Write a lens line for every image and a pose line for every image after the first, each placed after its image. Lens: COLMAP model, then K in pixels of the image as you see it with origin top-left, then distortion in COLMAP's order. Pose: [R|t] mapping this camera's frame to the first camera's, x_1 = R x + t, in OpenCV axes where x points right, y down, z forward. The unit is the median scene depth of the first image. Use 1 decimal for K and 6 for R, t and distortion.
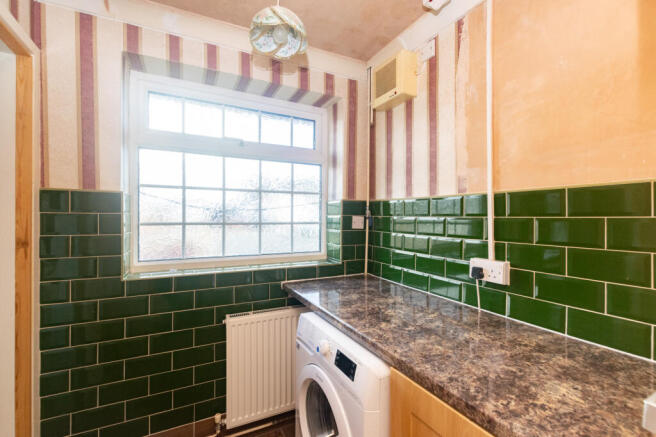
lens RADIAL K [[291.5, 0, 332.8], [0, 291.5, 217.8], [0, 0, 1]] dist [0.009929, -0.000510]
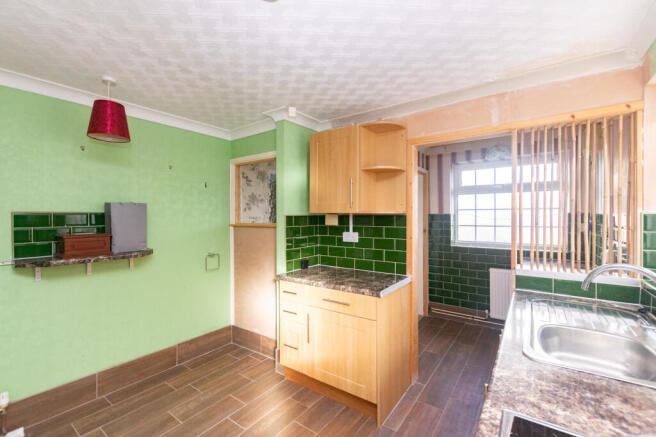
lens RADIAL K [[291.5, 0, 331.3], [0, 291.5, 219.4], [0, 0, 1]] dist [0.009929, -0.000510]
pose [[0.434404, 0.005980, -0.900698, 1.121282], [-0.000352, 0.999979, 0.006470, -0.047277], [0.900718, -0.002493, 0.434397, -1.061855]]
